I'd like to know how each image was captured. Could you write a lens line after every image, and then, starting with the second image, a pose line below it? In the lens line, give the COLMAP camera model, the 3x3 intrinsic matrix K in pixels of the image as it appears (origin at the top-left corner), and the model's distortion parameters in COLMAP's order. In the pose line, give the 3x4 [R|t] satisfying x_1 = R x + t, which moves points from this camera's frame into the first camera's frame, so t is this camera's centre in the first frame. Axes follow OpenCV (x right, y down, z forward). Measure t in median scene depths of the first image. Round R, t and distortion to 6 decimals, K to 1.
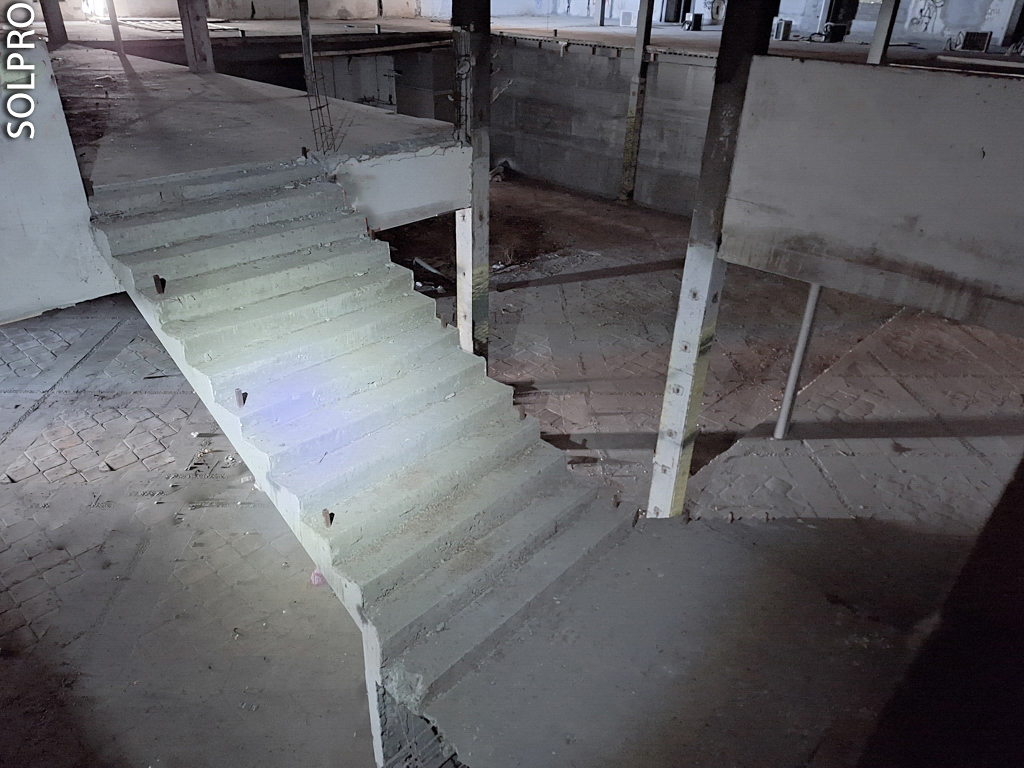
lens RADIAL K [[718.1, 0, 519.4], [0, 718.1, 389.5], [0, 0, 1]] dist [0.085169, -0.094861]
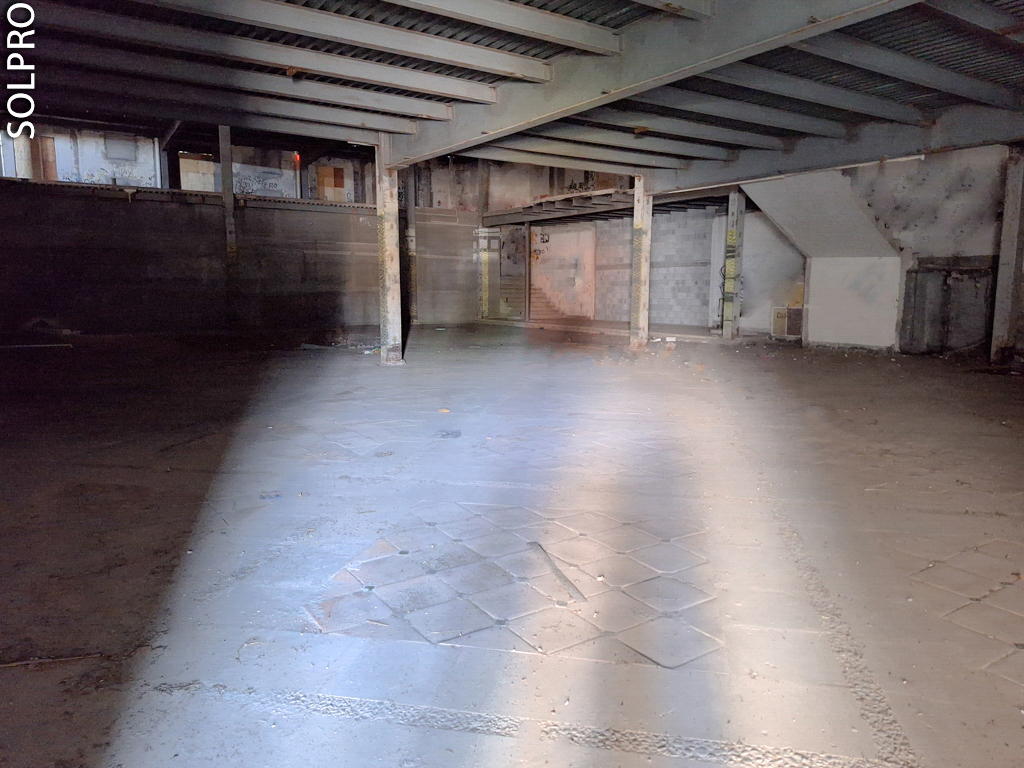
lens RADIAL K [[718.1, 0, 521.6], [0, 718.1, 383.6], [0, 0, 1]] dist [0.085169, -0.094861]
pose [[0.233638, -0.160120, 0.959049, -1.052807], [0.480428, 0.876544, 0.029306, -0.019776], [-0.845341, 0.453907, 0.281720, 0.494767]]
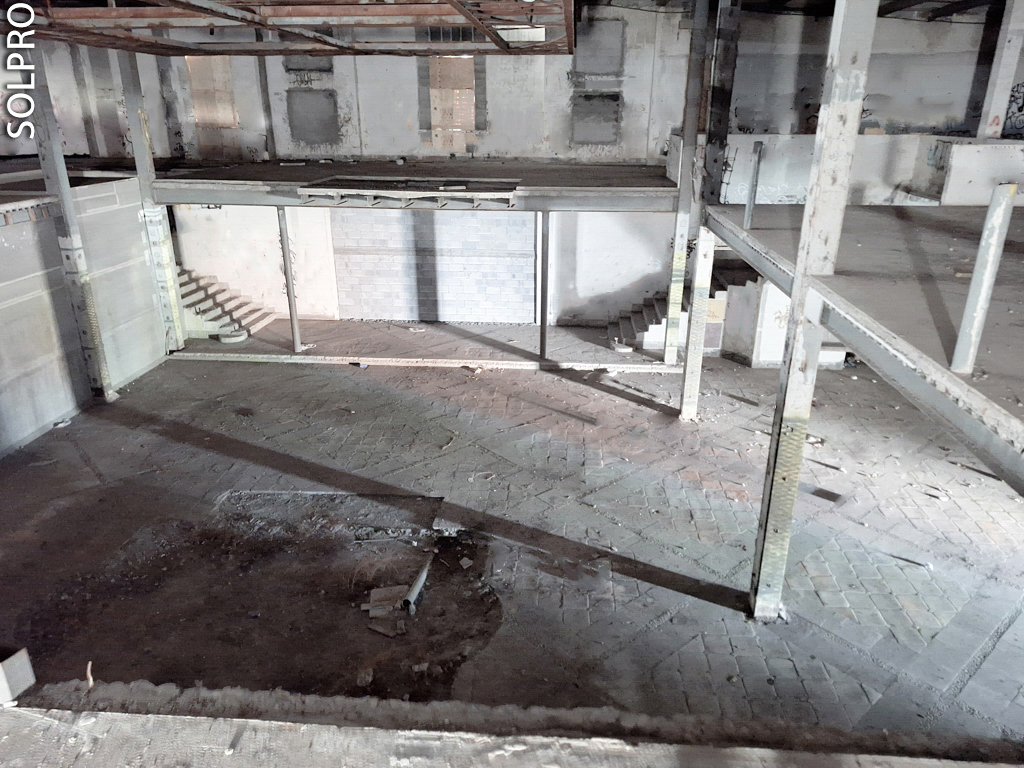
lens RADIAL K [[718.1, 0, 518.0], [0, 718.1, 394.6], [0, 0, 1]] dist [0.085169, -0.094861]
pose [[-0.622640, -0.314042, 0.716727, -0.540615], [0.365491, 0.693172, 0.621232, -0.603204], [-0.691908, 0.648761, -0.316817, 1.026781]]
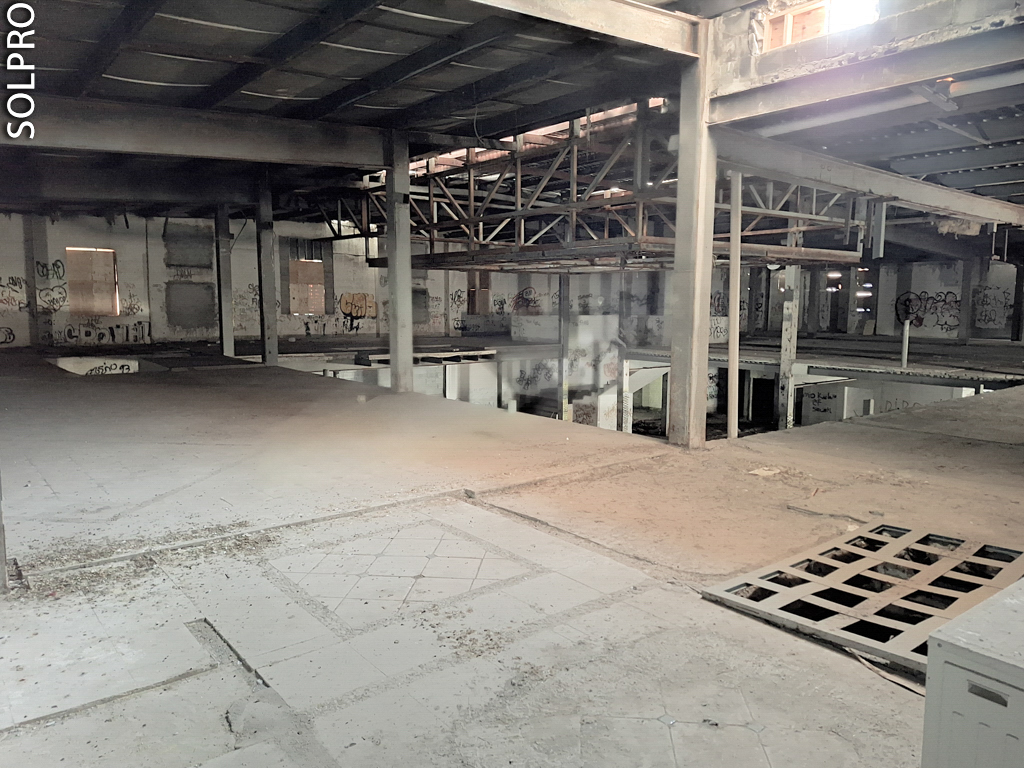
lens RADIAL K [[718.1, 0, 527.2], [0, 718.1, 384.3], [0, 0, 1]] dist [0.085169, -0.094861]
pose [[-0.990195, -0.051628, 0.129799, -0.030007], [0.034678, 0.809254, 0.586435, -1.006000], [-0.135317, 0.585186, -0.799529, 1.770627]]
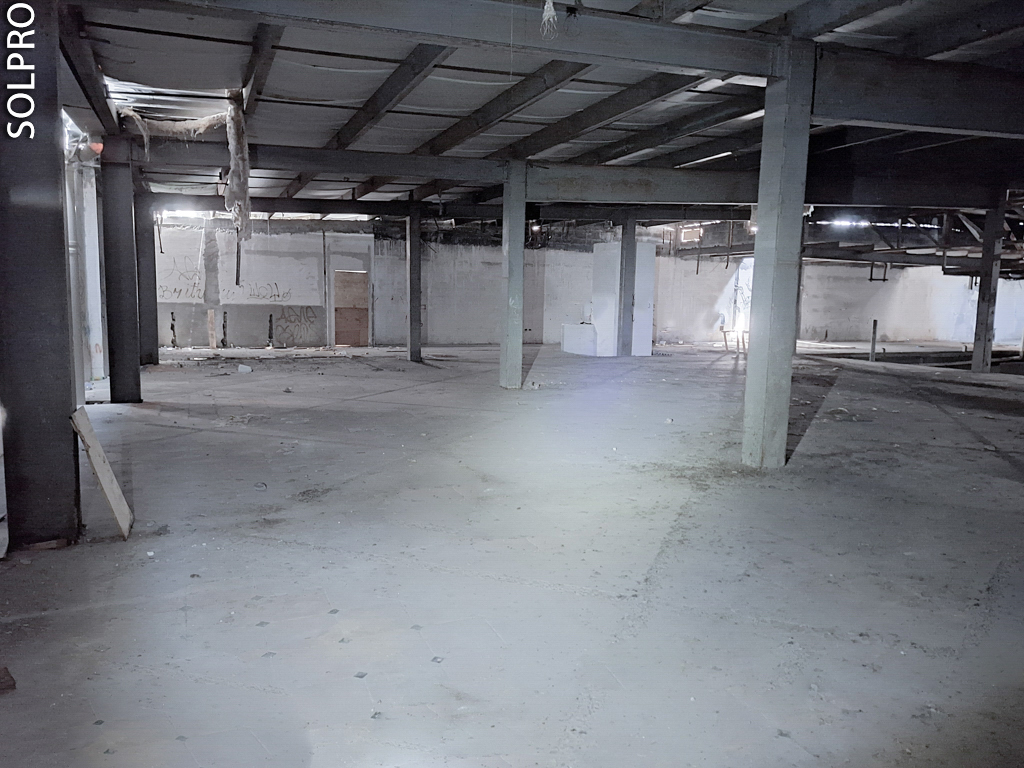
lens RADIAL K [[718.1, 0, 523.0], [0, 718.1, 387.6], [0, 0, 1]] dist [0.085169, -0.094861]
pose [[0.921512, 0.034406, -0.386823, -0.509886], [-0.184742, 0.914981, -0.358721, 0.215711], [0.341593, 0.402028, 0.849522, -0.408452]]
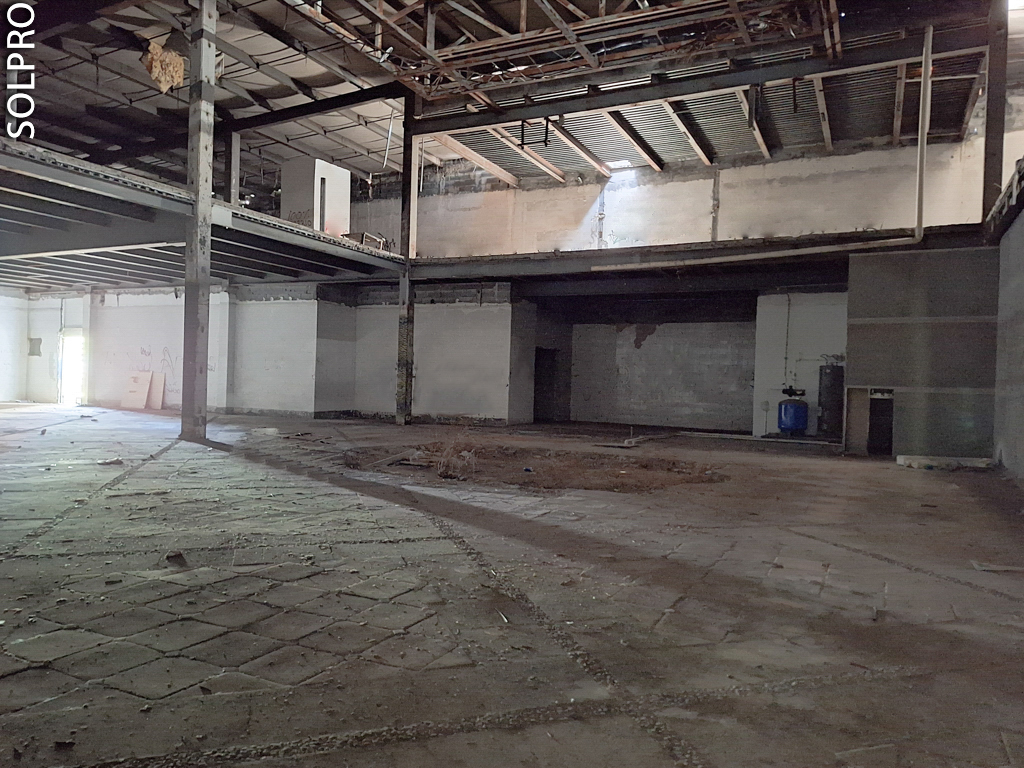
lens RADIAL K [[718.1, 0, 523.1], [0, 718.1, 387.5], [0, 0, 1]] dist [0.085169, -0.094861]
pose [[0.282918, -0.017018, -0.958993, 0.522271], [-0.492863, 0.855161, -0.160578, -0.178571], [0.822826, 0.518083, 0.233553, 0.909863]]
